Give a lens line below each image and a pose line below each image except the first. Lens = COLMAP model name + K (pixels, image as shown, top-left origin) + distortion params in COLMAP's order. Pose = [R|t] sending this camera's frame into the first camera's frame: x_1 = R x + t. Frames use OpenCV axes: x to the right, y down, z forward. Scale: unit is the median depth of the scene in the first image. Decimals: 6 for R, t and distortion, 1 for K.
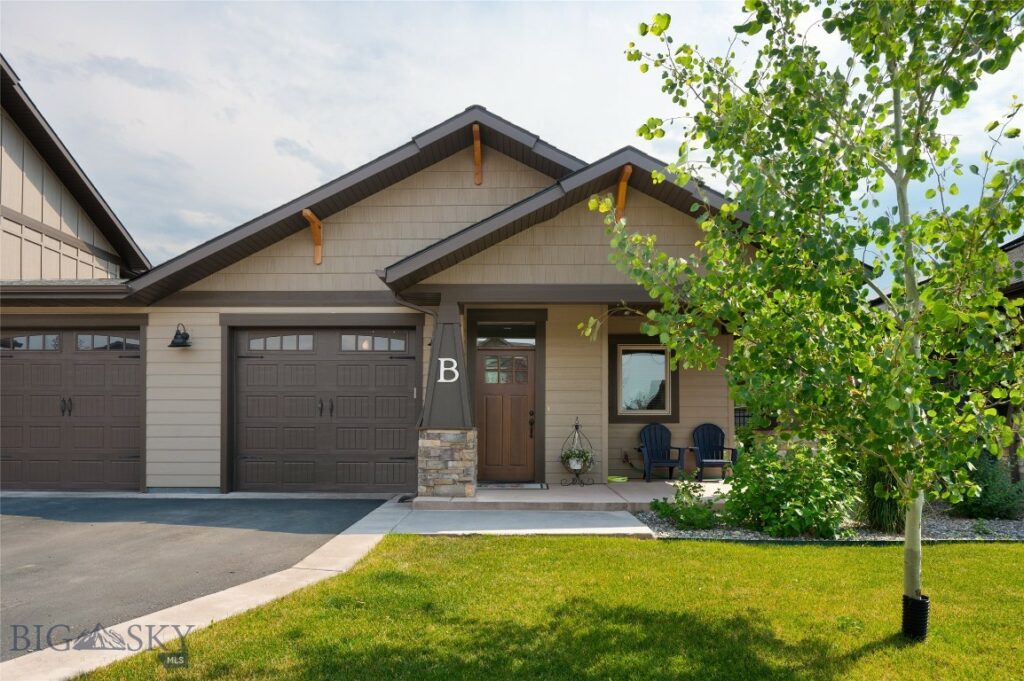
lens RADIAL K [[648.5, 0, 513.5], [0, 648.5, 427.4], [0, 0, 1]] dist [-0.001264, 0.000837]
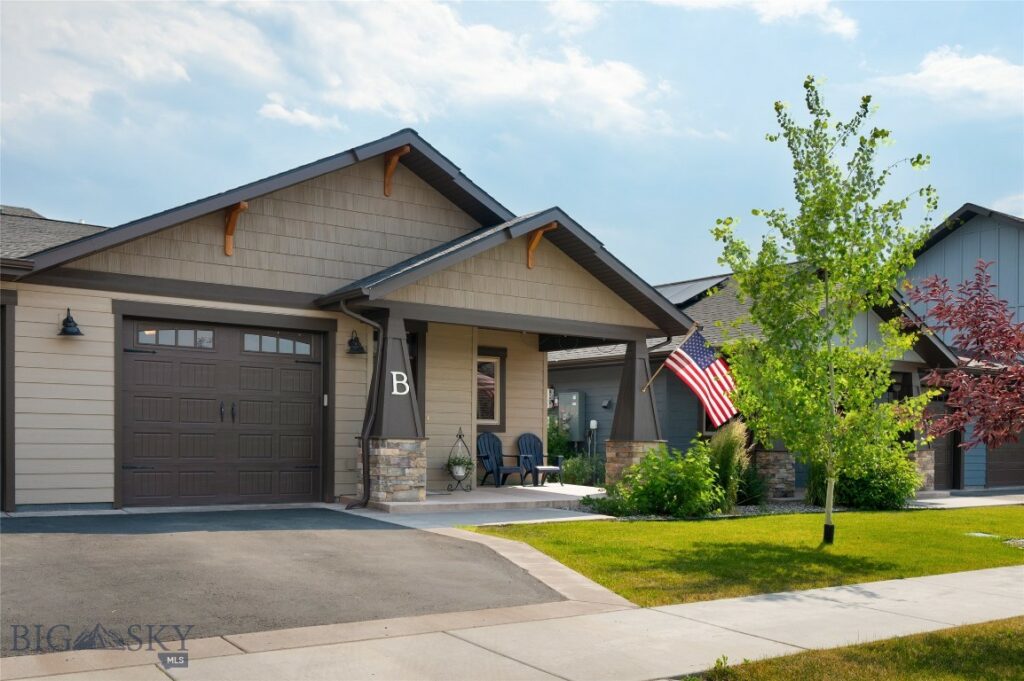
lens RADIAL K [[983.5, 0, 551.0], [0, 983.5, 453.8], [0, 0, 1]] dist [0.006107, 0.002309]
pose [[0.797132, 0.000347, 0.603805, -0.776345], [-0.019055, 0.999516, 0.024582, -0.014997], [-0.603504, -0.031101, 0.796753, -0.388650]]
